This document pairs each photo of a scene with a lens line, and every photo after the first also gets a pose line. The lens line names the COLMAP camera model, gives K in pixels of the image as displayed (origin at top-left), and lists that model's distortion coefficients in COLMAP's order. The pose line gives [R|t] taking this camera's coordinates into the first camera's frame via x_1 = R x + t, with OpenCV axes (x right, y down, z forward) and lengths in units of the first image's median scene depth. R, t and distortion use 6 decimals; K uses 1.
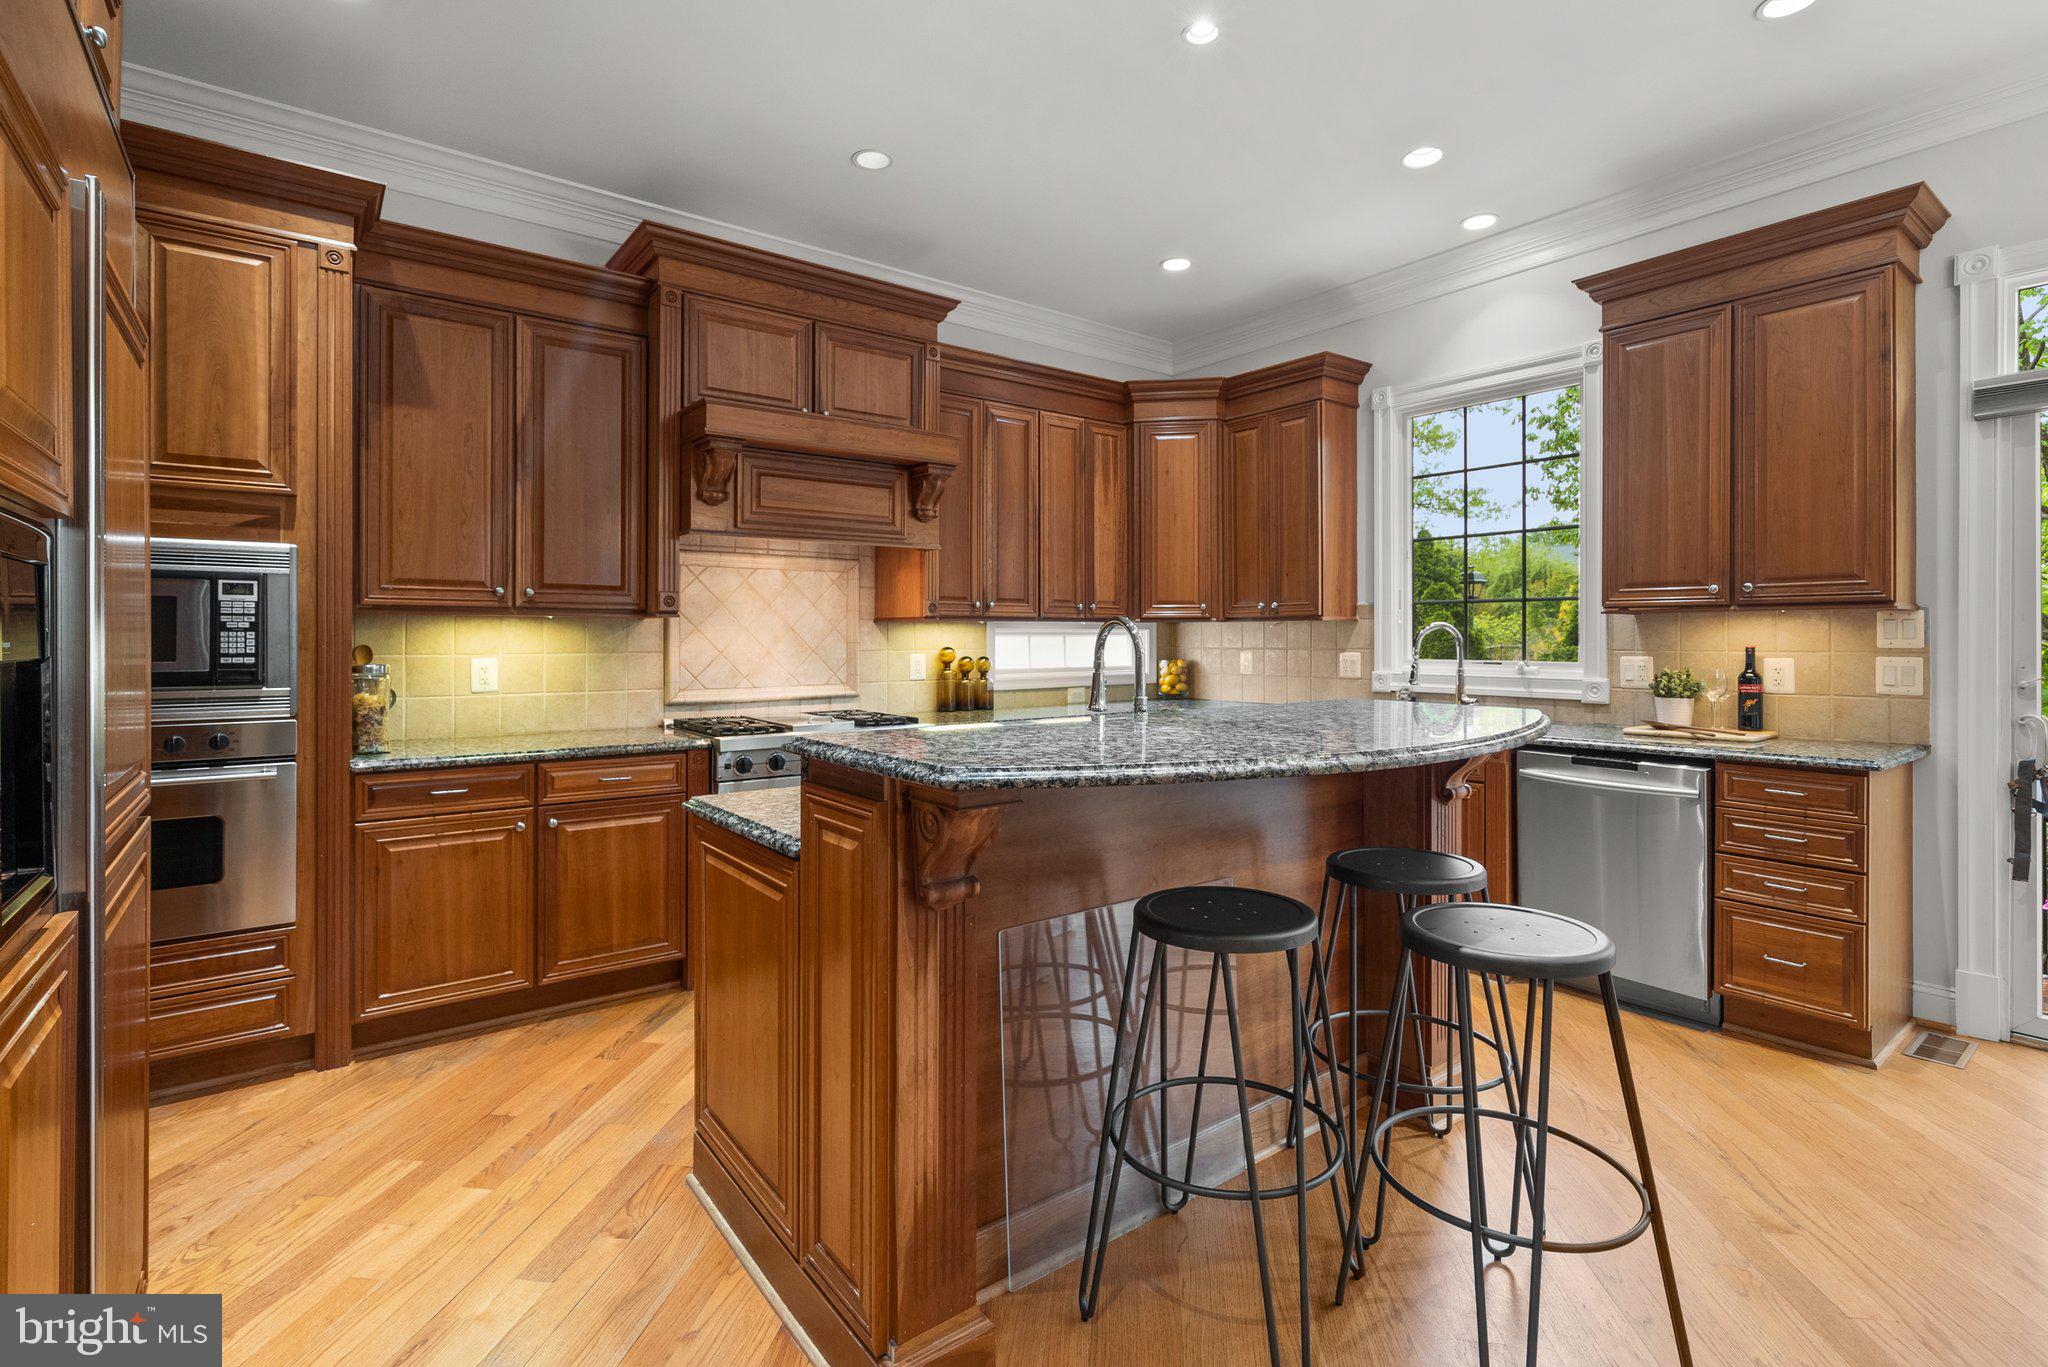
lens RADIAL K [[944.2, 0, 1018.9], [0, 944.2, 648.1], [0, 0, 1]] dist [-0.001262, -0.000054]
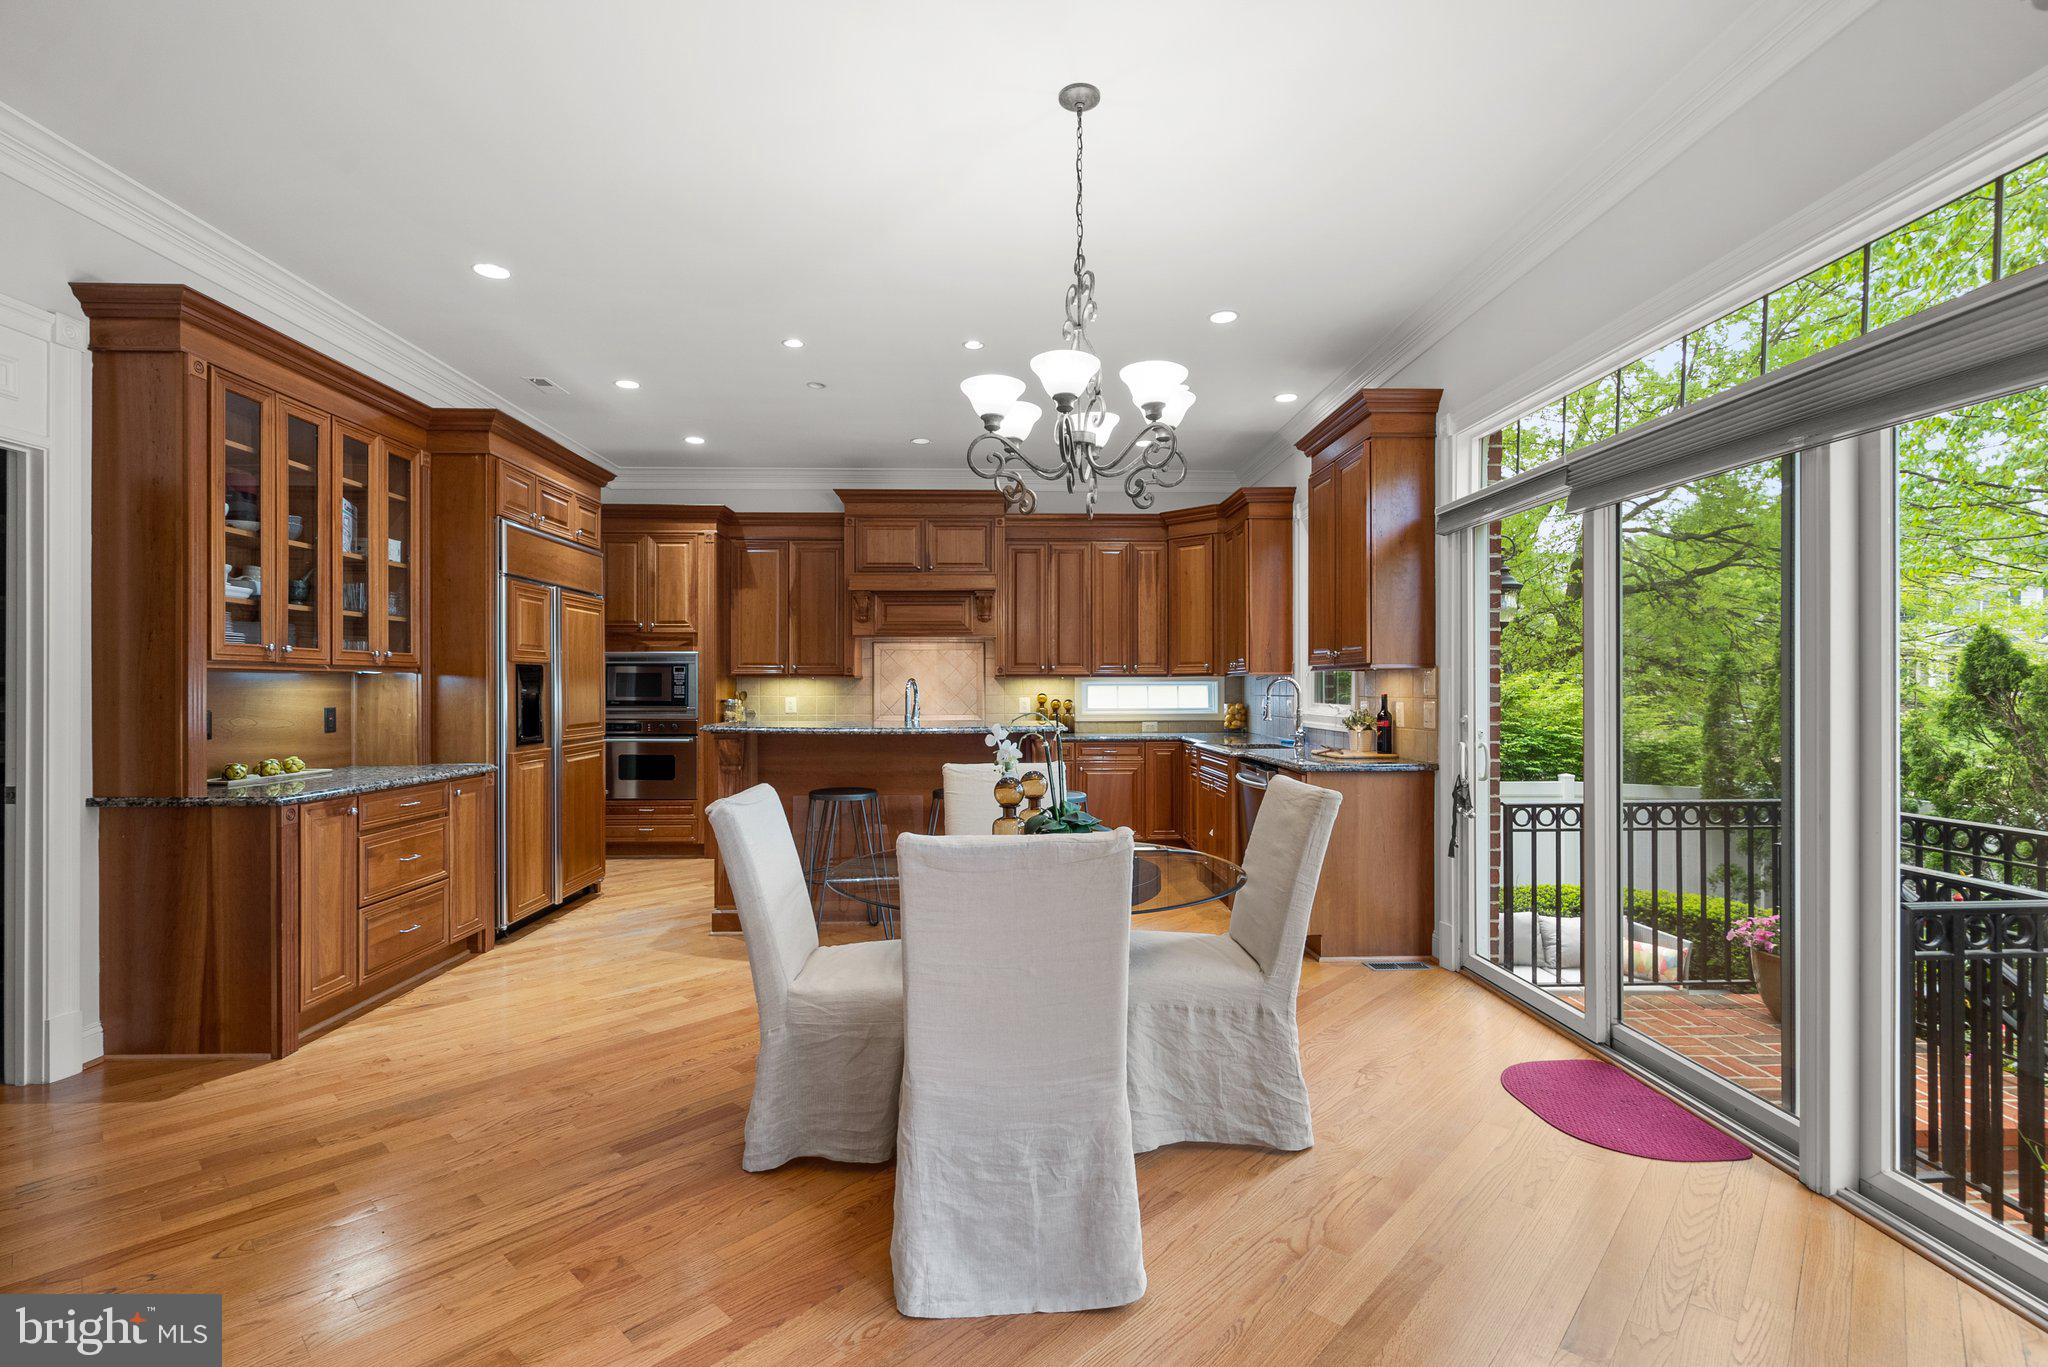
lens RADIAL K [[939.1, 0, 1024.0], [0, 939.1, 683.5], [0, 0, 1]] dist [-0.001701, -0.000228]
pose [[0.813688, -0.003038, -0.581294, 1.016563], [-0.005118, 0.999910, -0.012390, 0.002677], [0.581280, 0.013056, 0.813599, -0.396498]]
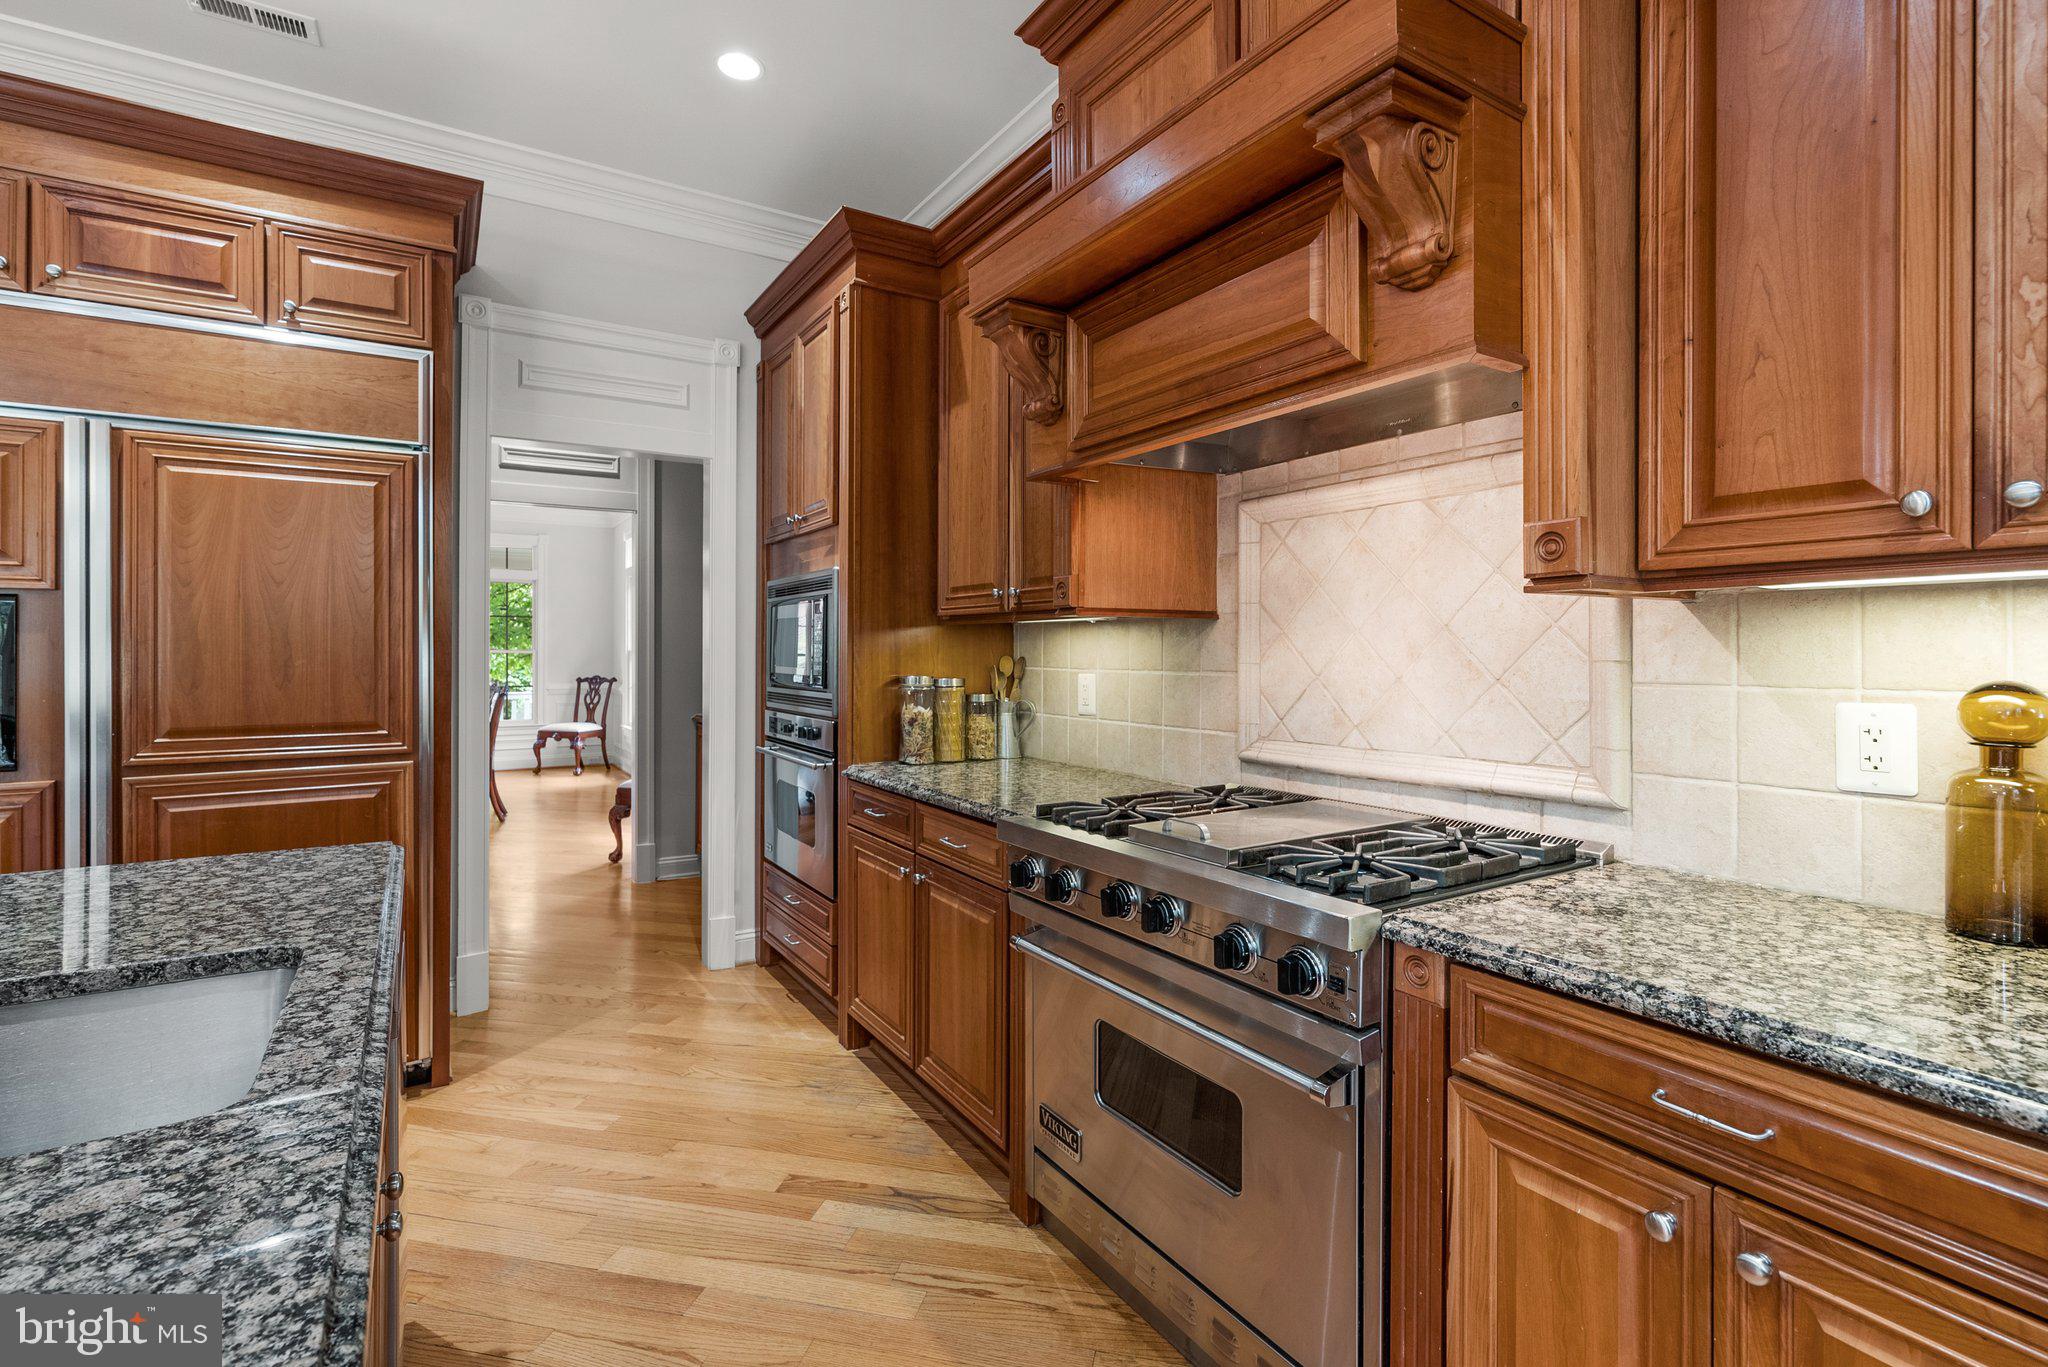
lens RADIAL K [[944.2, 0, 1018.9], [0, 944.2, 648.1], [0, 0, 1]] dist [-0.001262, -0.000054]
pose [[-0.096326, -0.003579, -0.995343, 0.240668], [-0.011744, 0.999928, -0.002459, -0.008141], [0.995281, 0.011453, -0.096361, 0.933255]]
